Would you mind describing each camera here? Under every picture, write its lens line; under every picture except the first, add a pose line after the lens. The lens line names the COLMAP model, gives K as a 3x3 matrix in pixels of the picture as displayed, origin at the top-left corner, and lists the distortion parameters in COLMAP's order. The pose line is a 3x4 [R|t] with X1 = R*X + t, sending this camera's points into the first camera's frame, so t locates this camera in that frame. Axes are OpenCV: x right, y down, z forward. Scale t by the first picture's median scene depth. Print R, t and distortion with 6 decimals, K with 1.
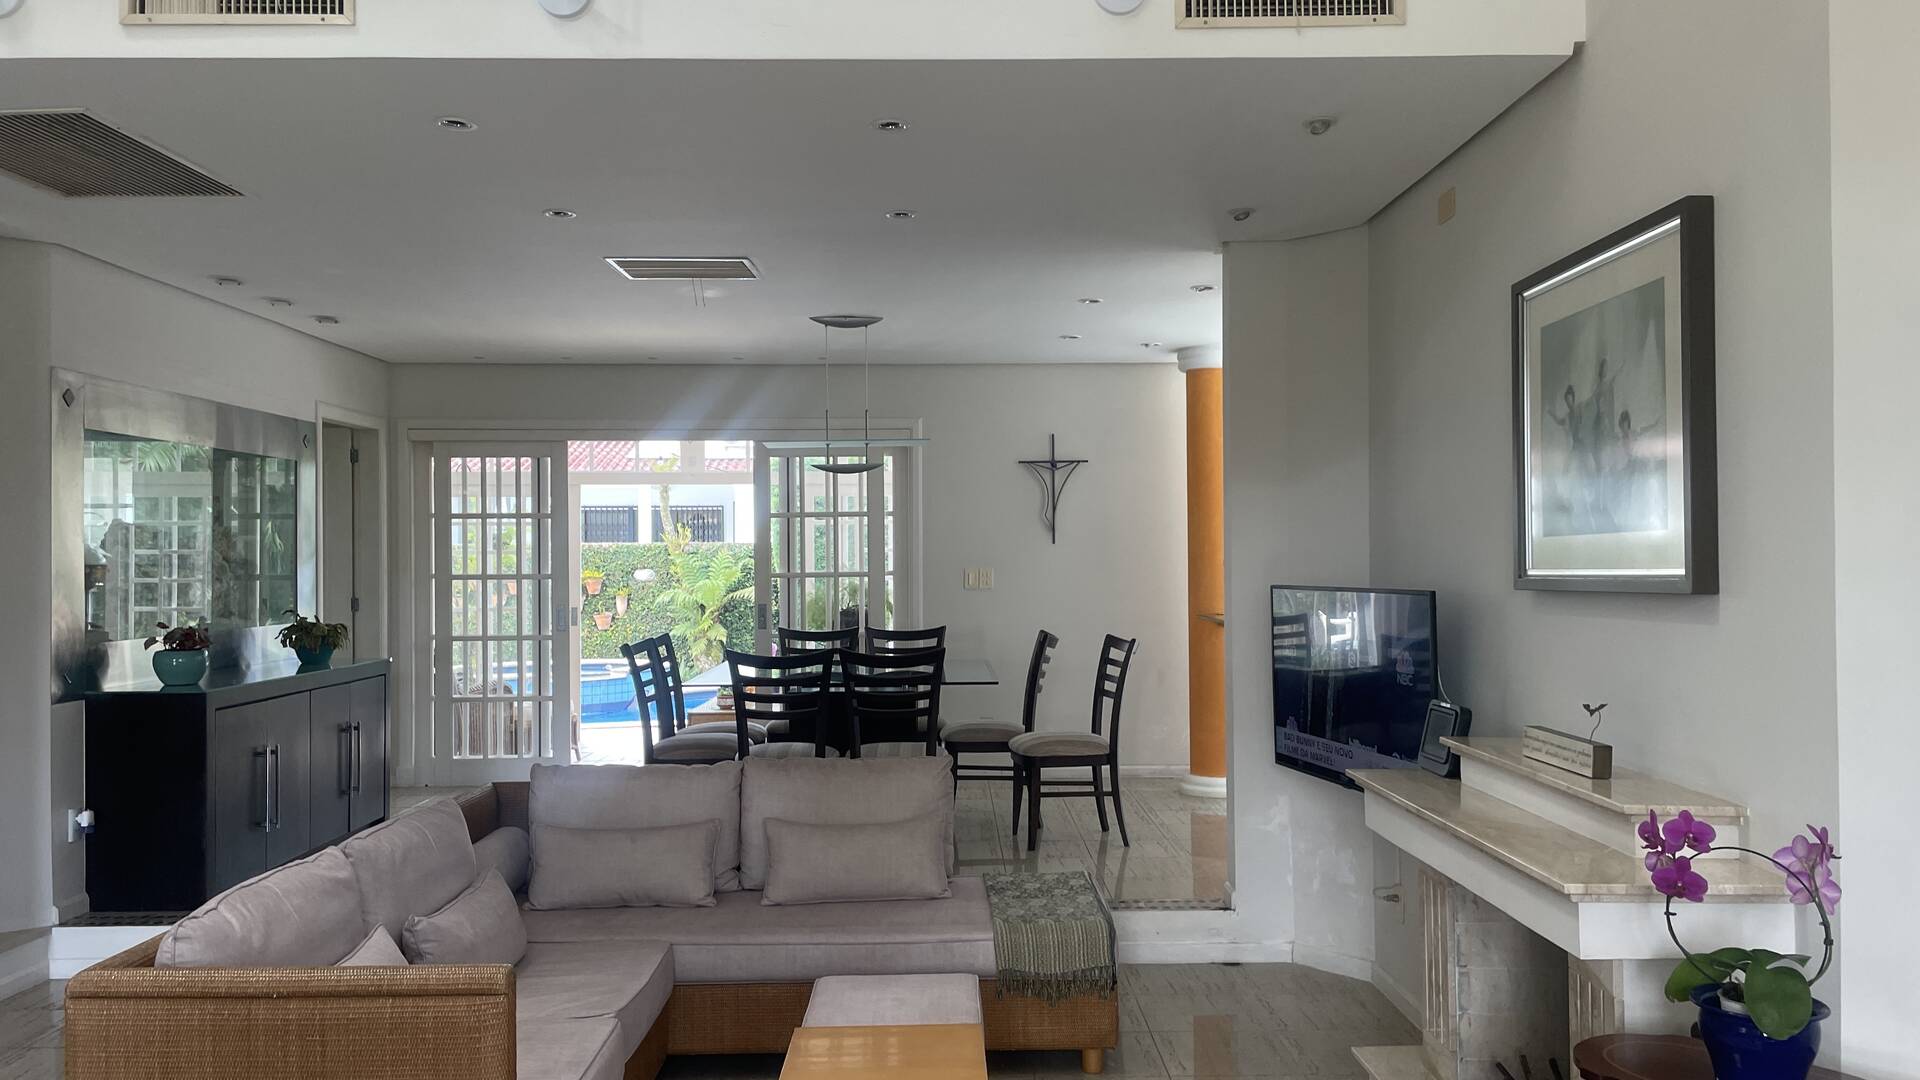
lens RADIAL K [[1442.4, 0, 973.9], [0, 1442.4, 538.2], [0, 0, 1]] dist [0.103808, -0.139773]
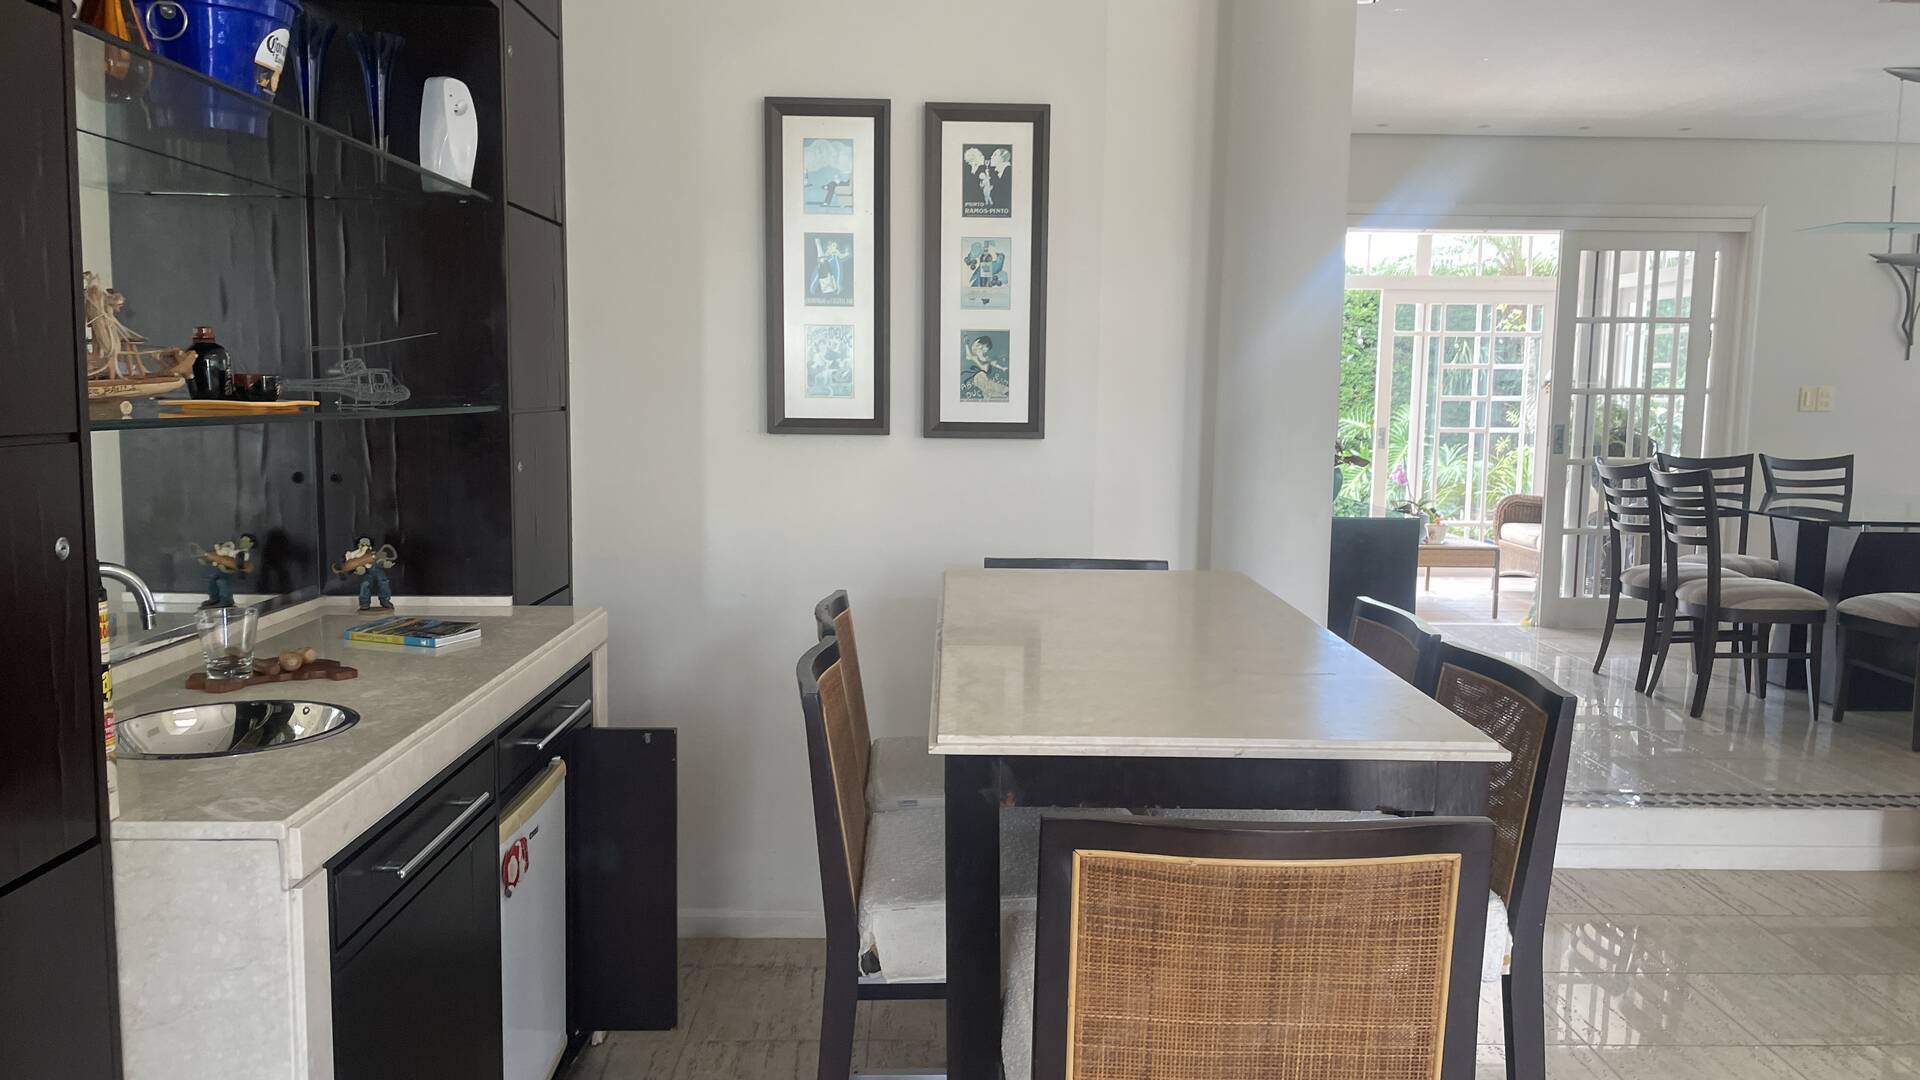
lens RADIAL K [[1442.4, 0, 973.9], [0, 1442.4, 538.2], [0, 0, 1]] dist [0.103808, -0.139773]
pose [[0.999688, 0.022207, 0.011405, -0.620694], [-0.023417, 0.992489, 0.120070, 0.020662], [-0.008652, -0.120299, 0.992700, 0.162071]]
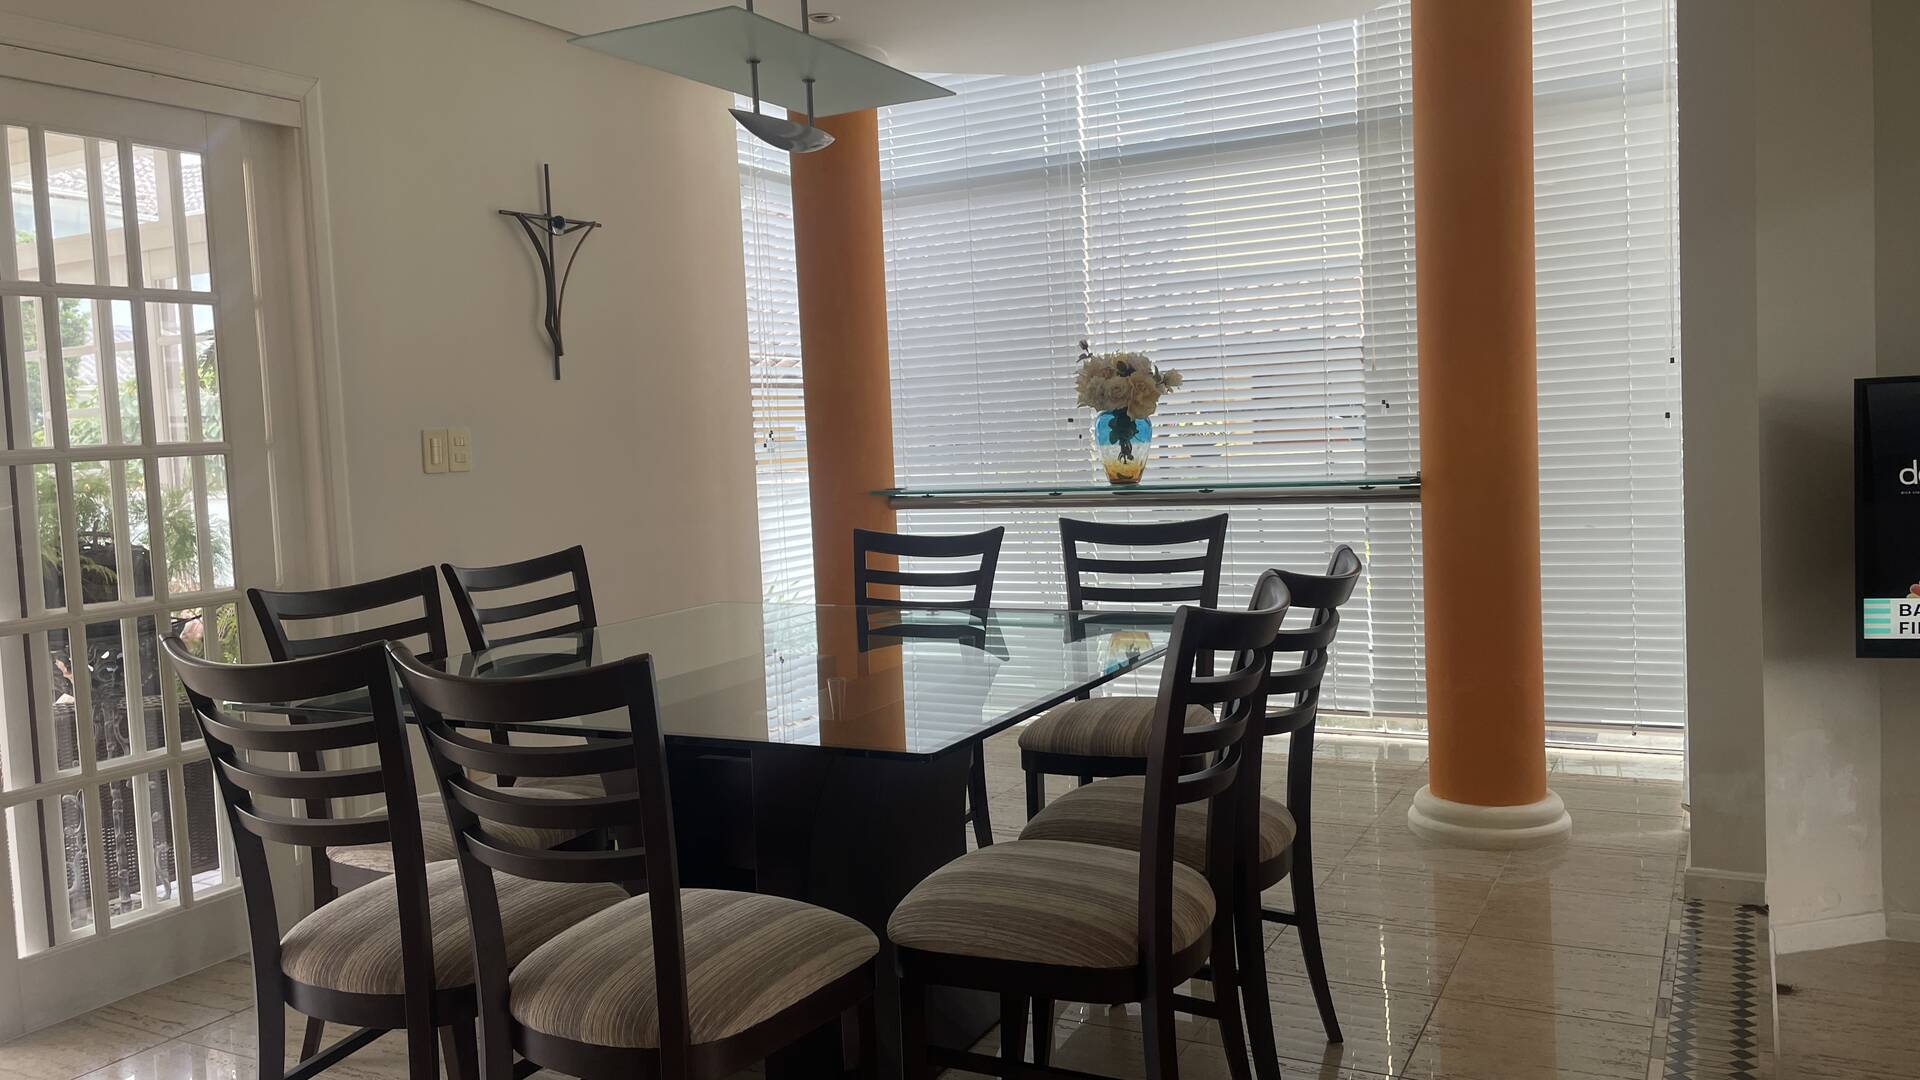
lens RADIAL K [[1474.1, 0, 954.8], [0, 1474.1, 510.8], [0, 0, 1]] dist [0.099249, -0.147575]
pose [[0.492271, -0.060098, 0.868365, -0.417702], [0.029803, 0.998192, 0.052188, 0.033215], [-0.869931, 0.000189, 0.493173, 0.759814]]
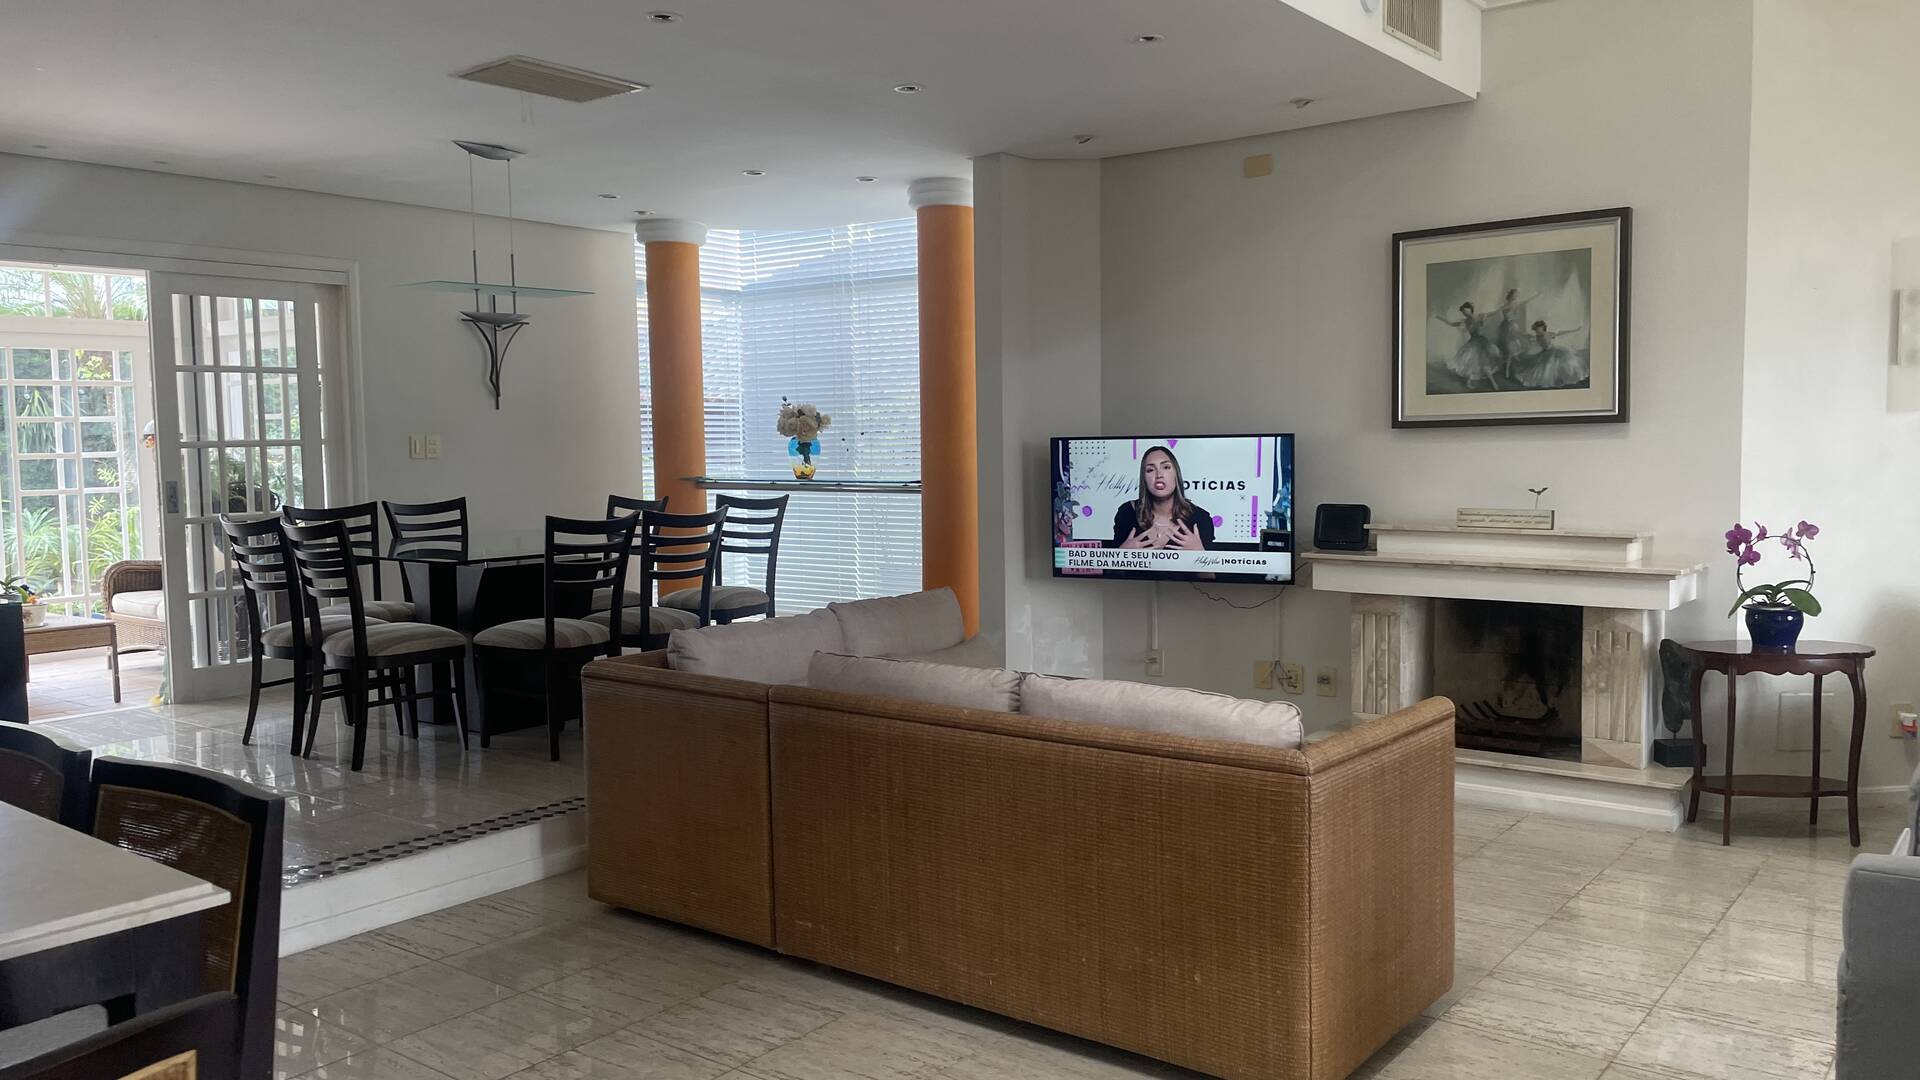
lens RADIAL K [[1442.4, 0, 973.9], [0, 1442.4, 538.2], [0, 0, 1]] dist [0.103808, -0.139773]
pose [[0.622801, -0.055594, 0.780403, -0.617354], [-0.002695, 0.997314, 0.073197, 0.021011], [-0.782376, -0.047690, 0.620978, 0.196474]]
